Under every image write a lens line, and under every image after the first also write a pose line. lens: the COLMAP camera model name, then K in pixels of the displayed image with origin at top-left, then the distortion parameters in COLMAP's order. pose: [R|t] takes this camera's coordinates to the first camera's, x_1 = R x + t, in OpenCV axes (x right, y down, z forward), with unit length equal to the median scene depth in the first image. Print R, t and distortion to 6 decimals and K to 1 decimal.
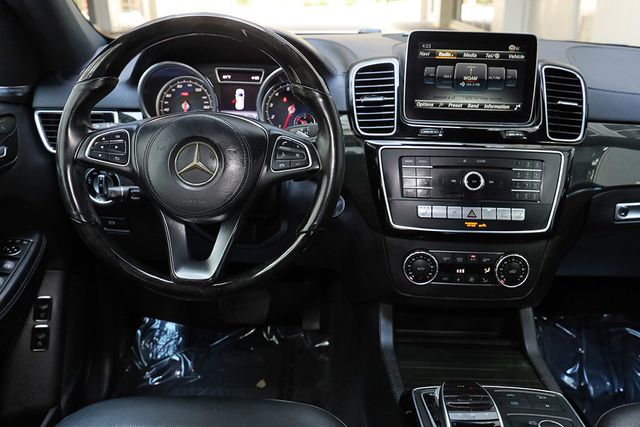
lens RADIAL K [[637.8, 0, 322.1], [0, 637.8, 213.5], [0, 0, 1]] dist [0.022376, 0.000000]
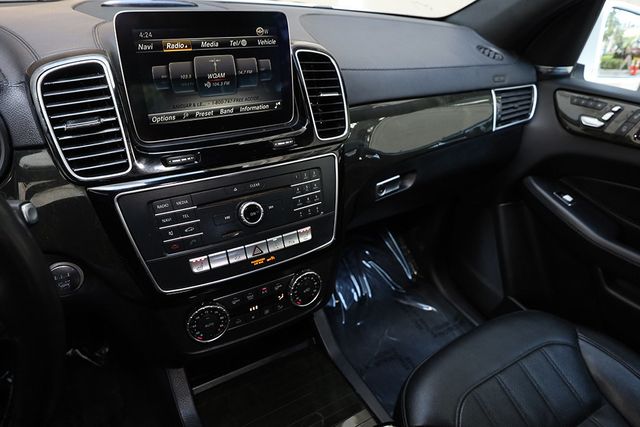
lens RADIAL K [[422.2, 0, 319.0], [0, 422.2, 216.0], [0, 0, 1]] dist [0.017830, 0.002717]
pose [[0.854884, -0.259888, 0.449034, 0.066365], [0.149413, 0.952150, 0.266620, -0.169200], [-0.496839, -0.160838, 0.852809, 0.482347]]
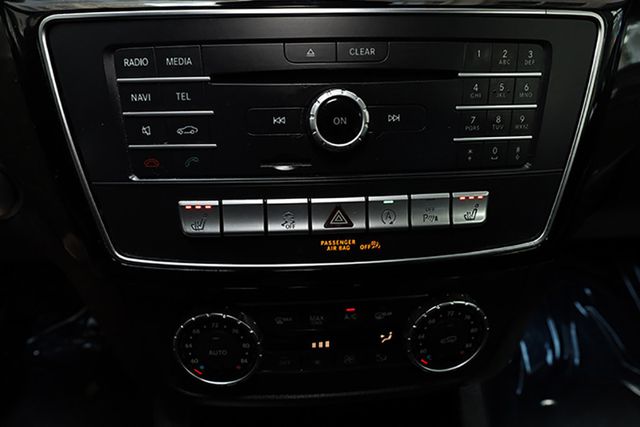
lens RADIAL K [[459.4, 0, 317.5], [0, 459.4, 217.0], [0, 0, 1]] dist [0.007604, 0.002937]
pose [[0.995720, -0.064370, 0.066319, 0.199432], [0.046789, 0.969912, 0.238919, -0.056198], [-0.079702, -0.234793, 0.968772, 0.735947]]
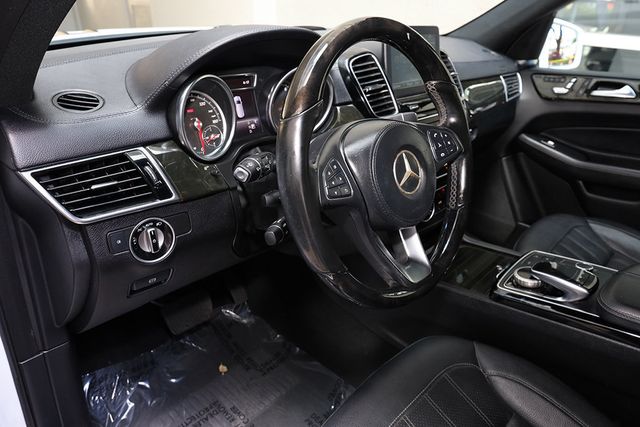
lens RADIAL K [[459.4, 0, 324.8], [0, 459.4, 215.0], [0, 0, 1]] dist [0.007604, 0.002937]
pose [[0.667645, -0.321677, 0.671397, -0.638616], [0.230911, 0.946834, 0.224023, -0.167900], [-0.707765, 0.005465, 0.706427, 0.459993]]
